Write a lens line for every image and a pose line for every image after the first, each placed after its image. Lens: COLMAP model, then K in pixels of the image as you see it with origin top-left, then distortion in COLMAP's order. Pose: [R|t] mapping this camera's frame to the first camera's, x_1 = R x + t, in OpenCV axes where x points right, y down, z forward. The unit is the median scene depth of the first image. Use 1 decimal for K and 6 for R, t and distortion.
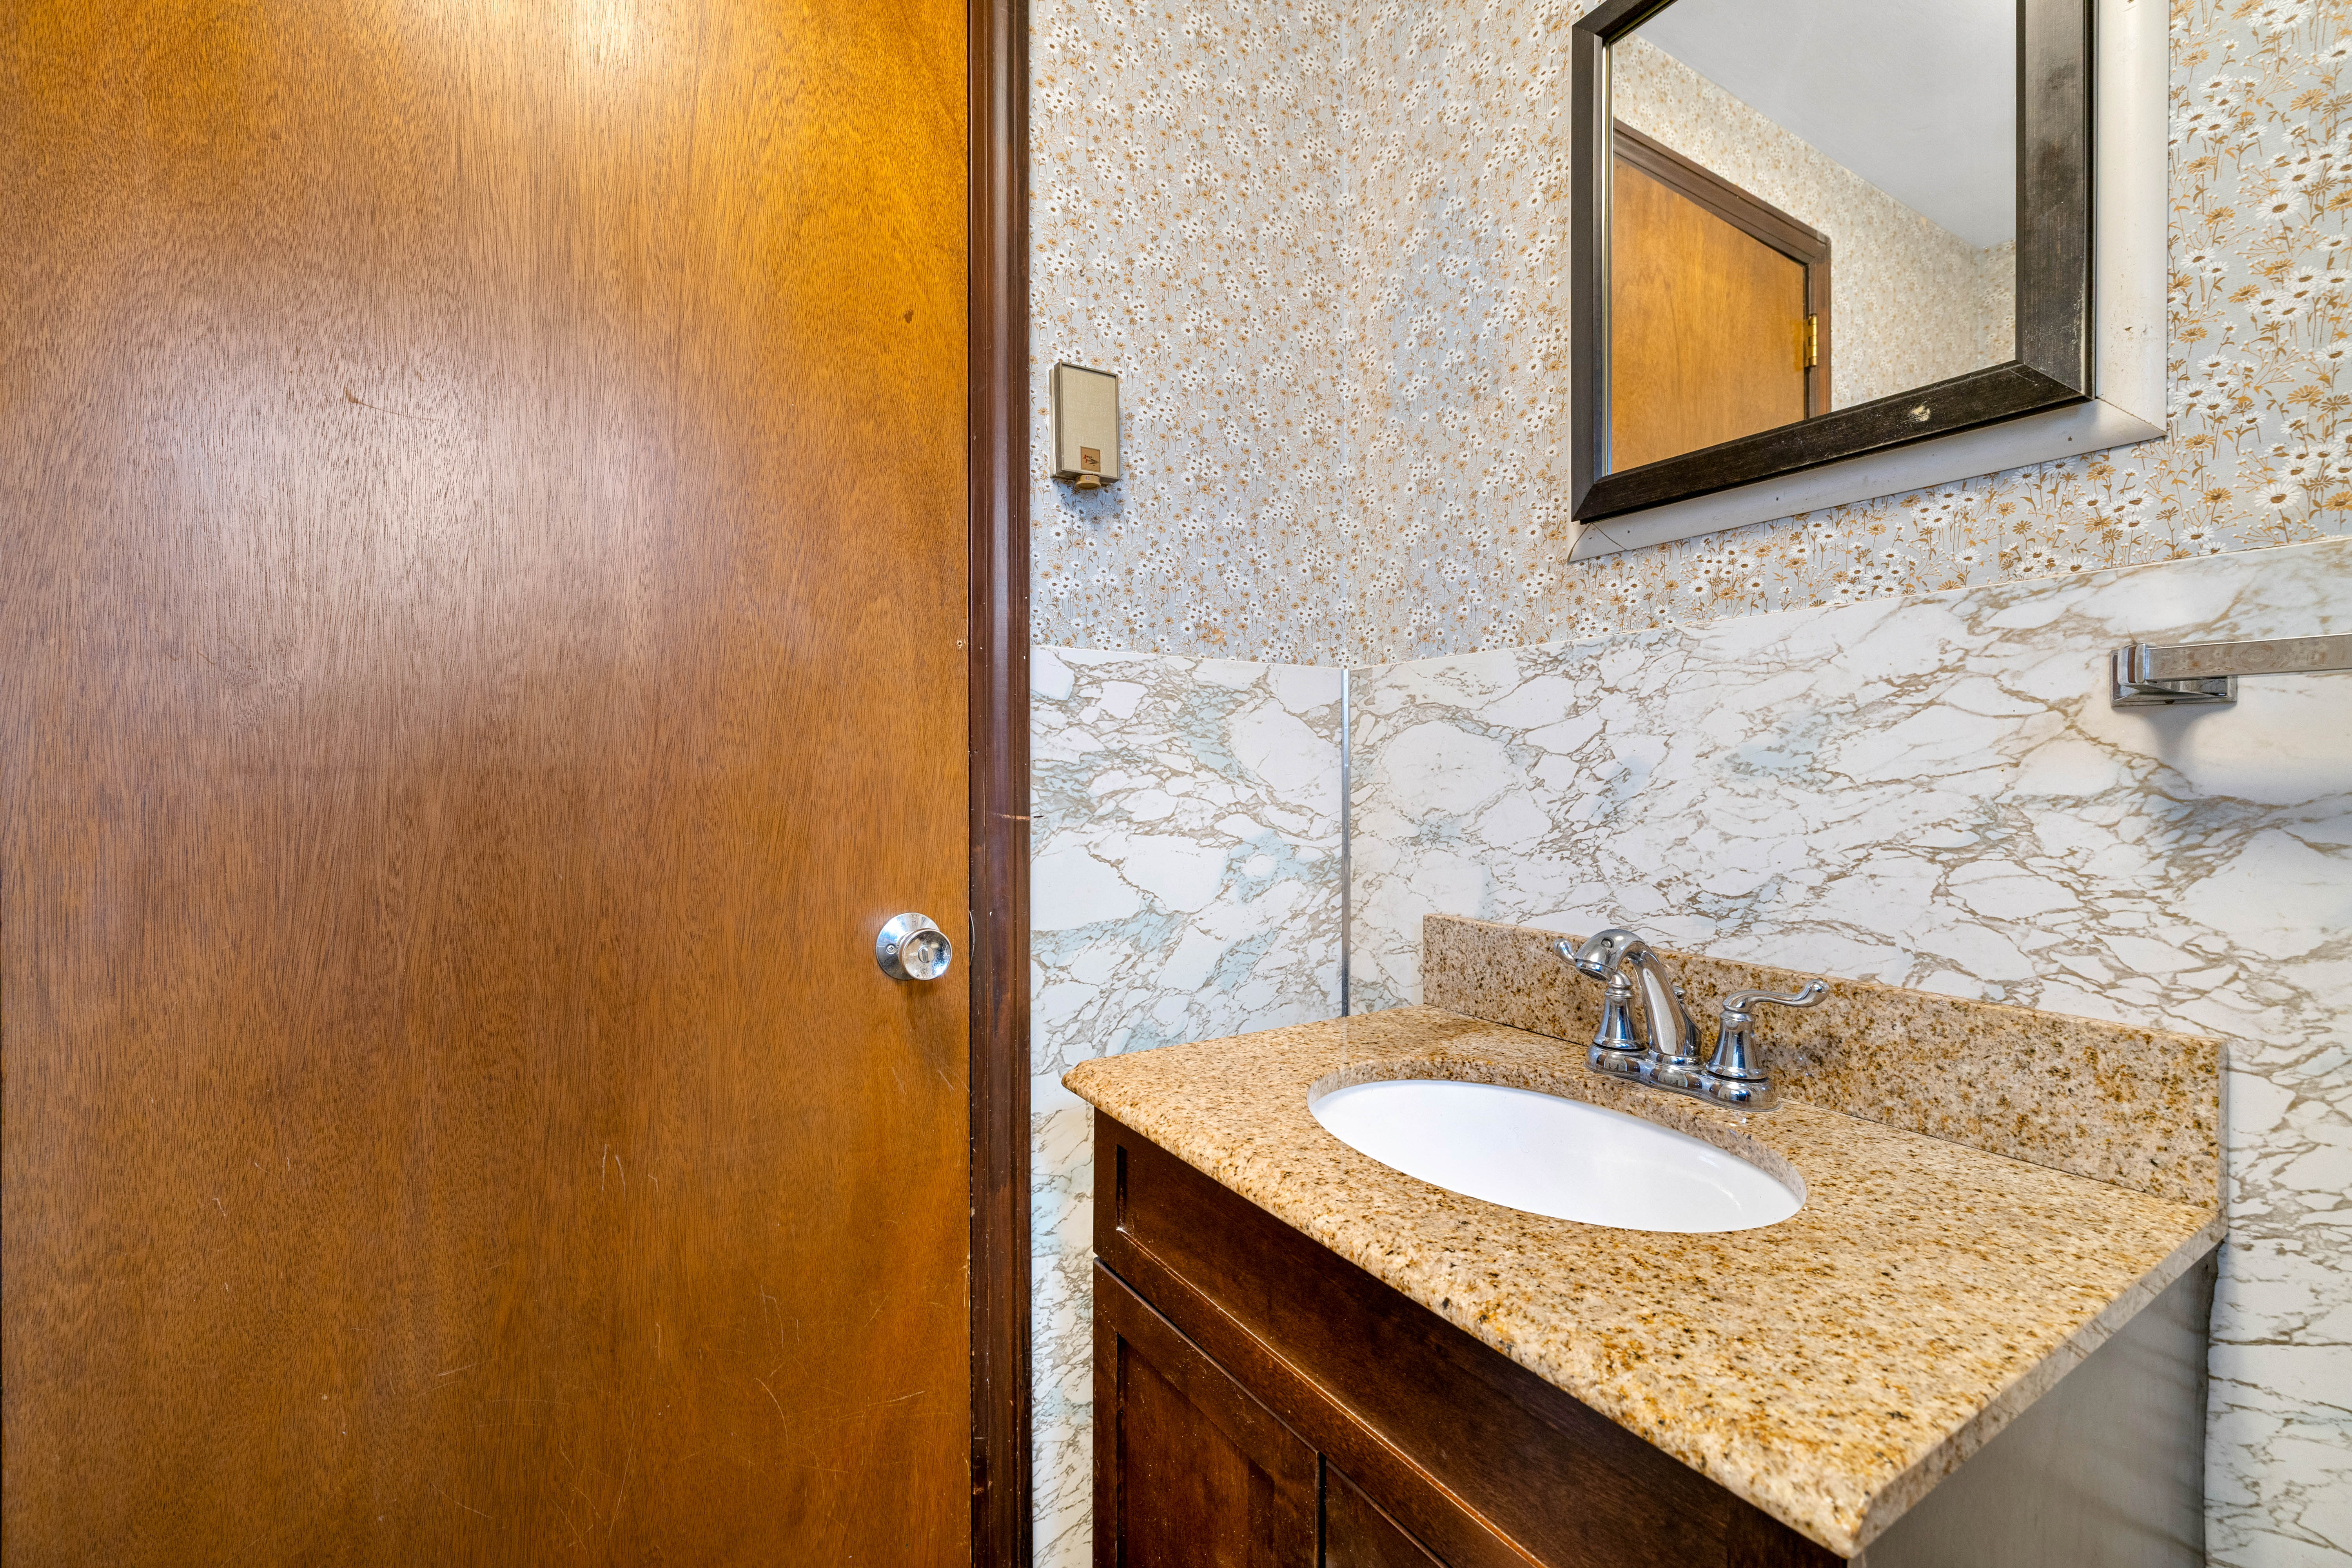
lens RADIAL K [[1026.1, 0, 1152.6], [0, 1026.1, 771.1], [0, 0, 1]] dist [0.016050, -0.000207]
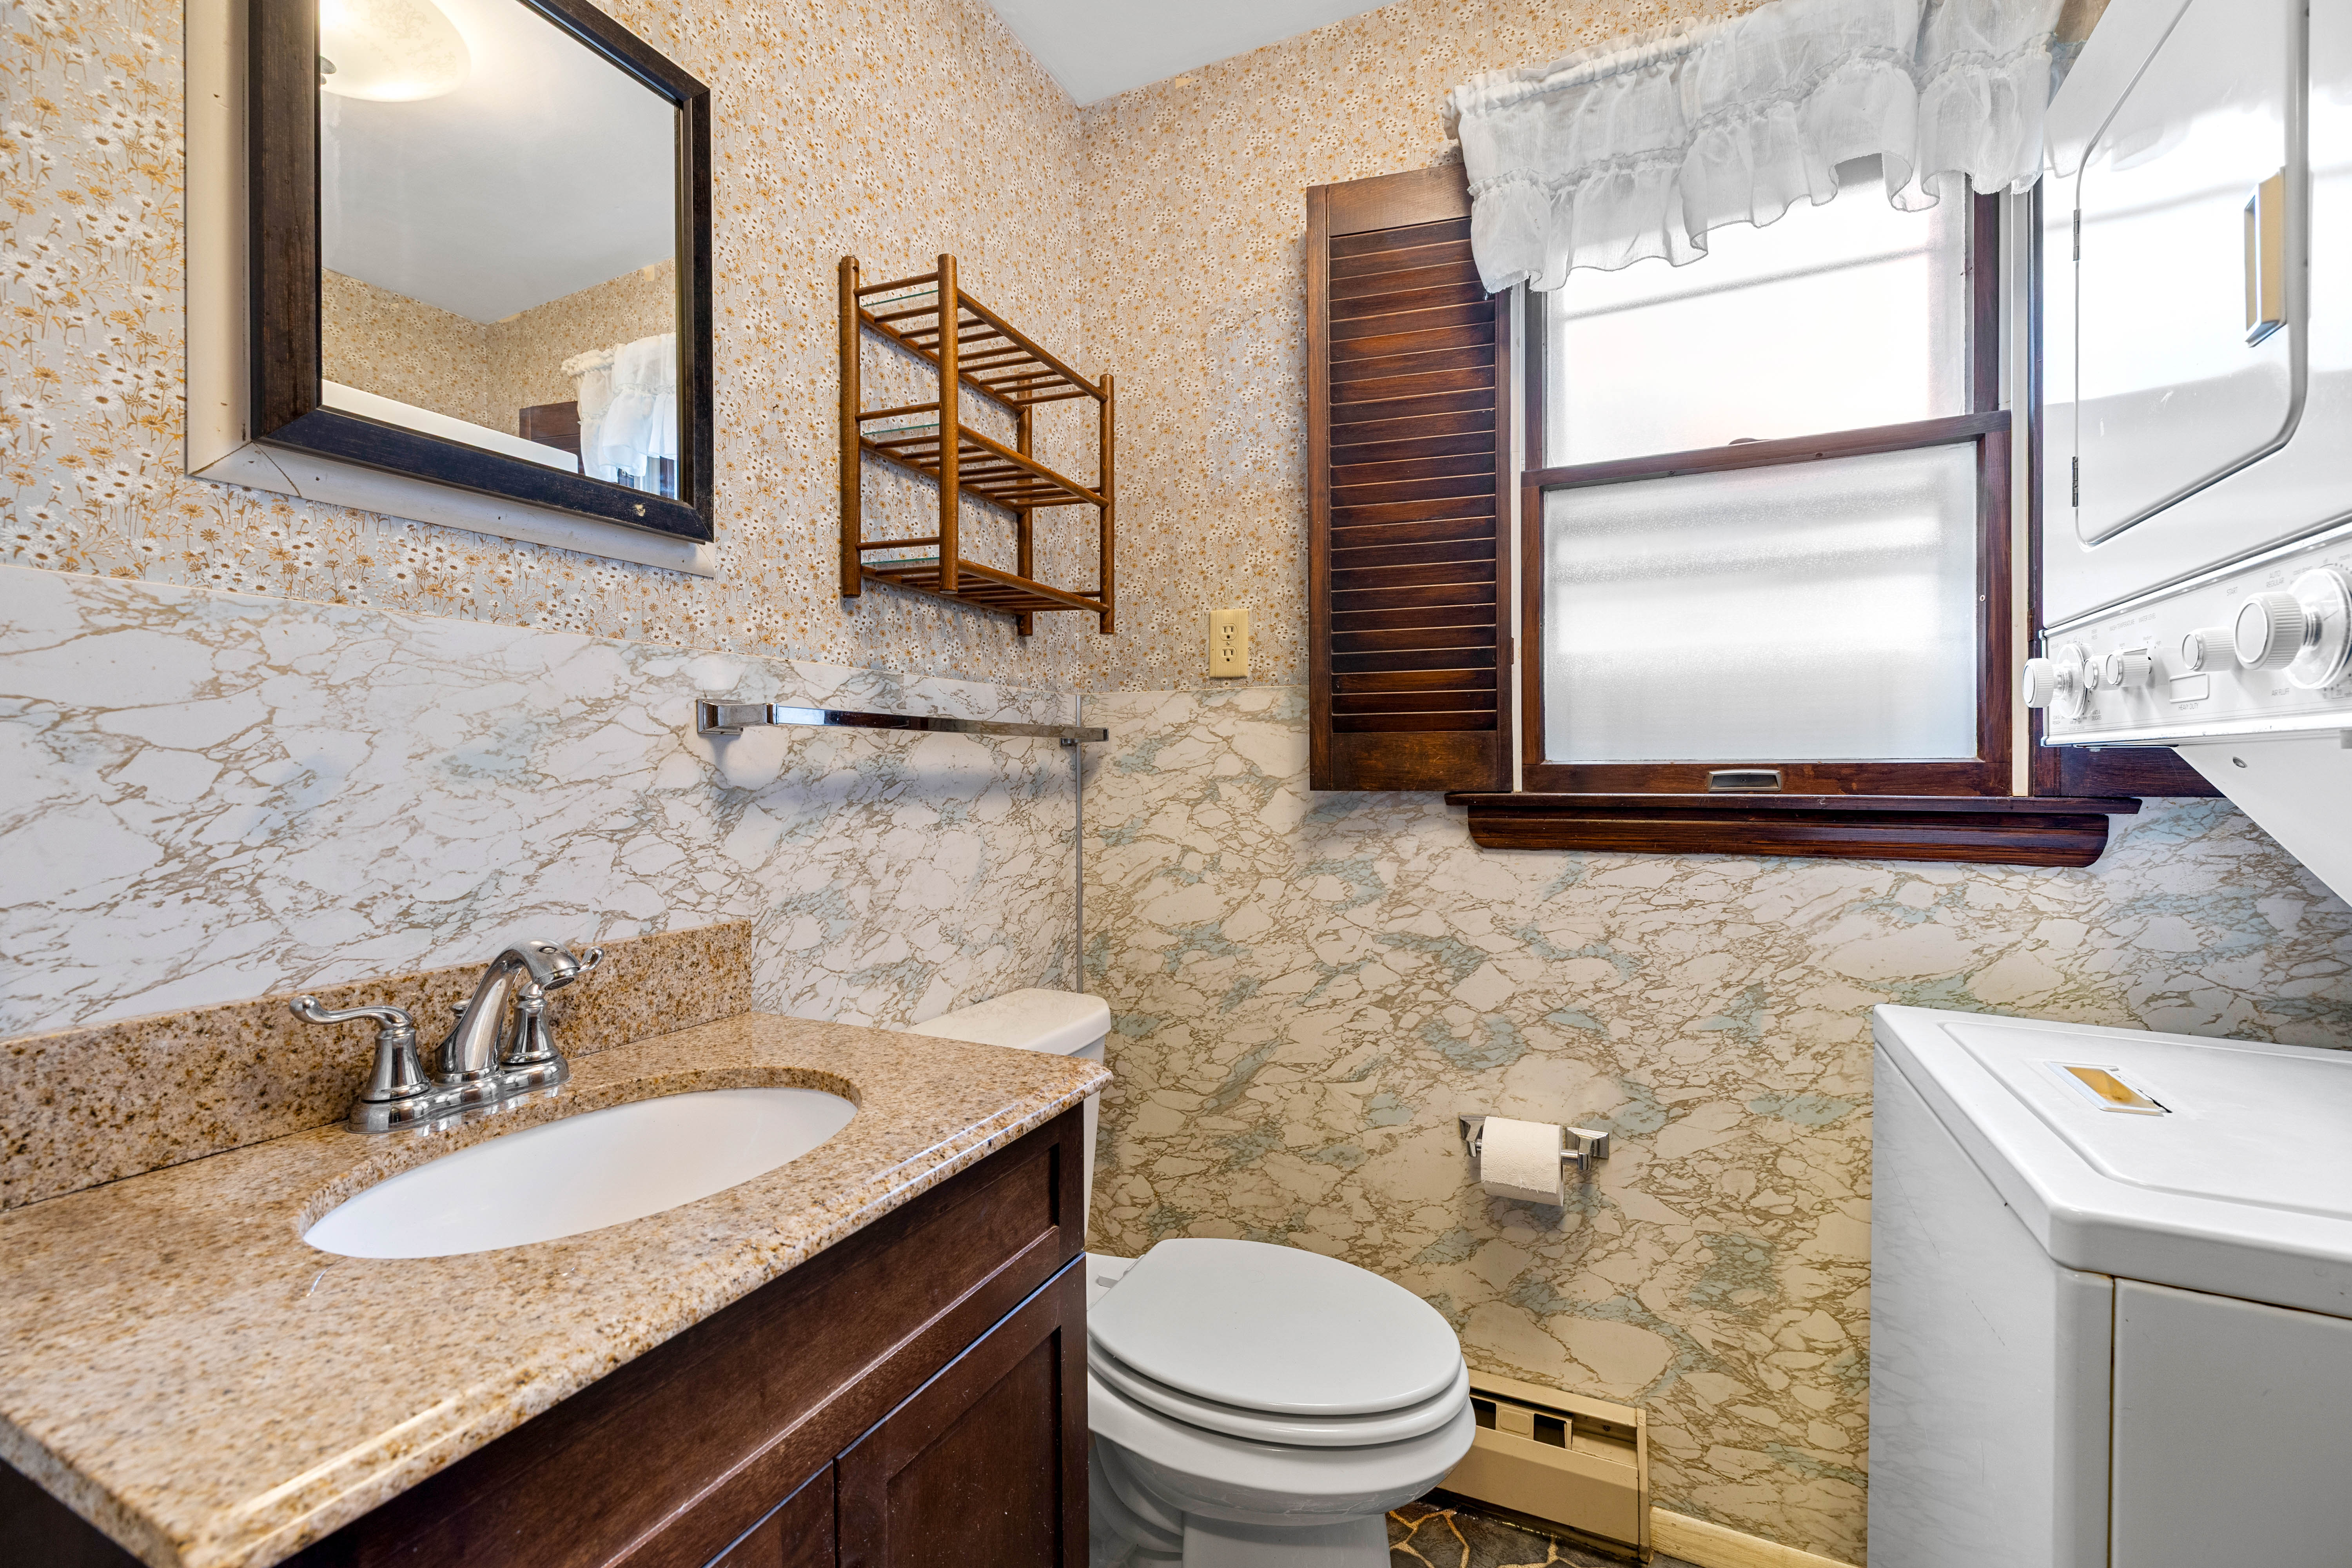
lens RADIAL K [[1026.1, 0, 1155.0], [0, 1026.1, 780.5], [0, 0, 1]] dist [0.016050, -0.000207]
pose [[-0.536329, 0.000223, 0.844009, -0.659130], [0.009696, 0.999936, 0.005897, 0.007987], [-0.843953, 0.011346, -0.536297, 1.002595]]
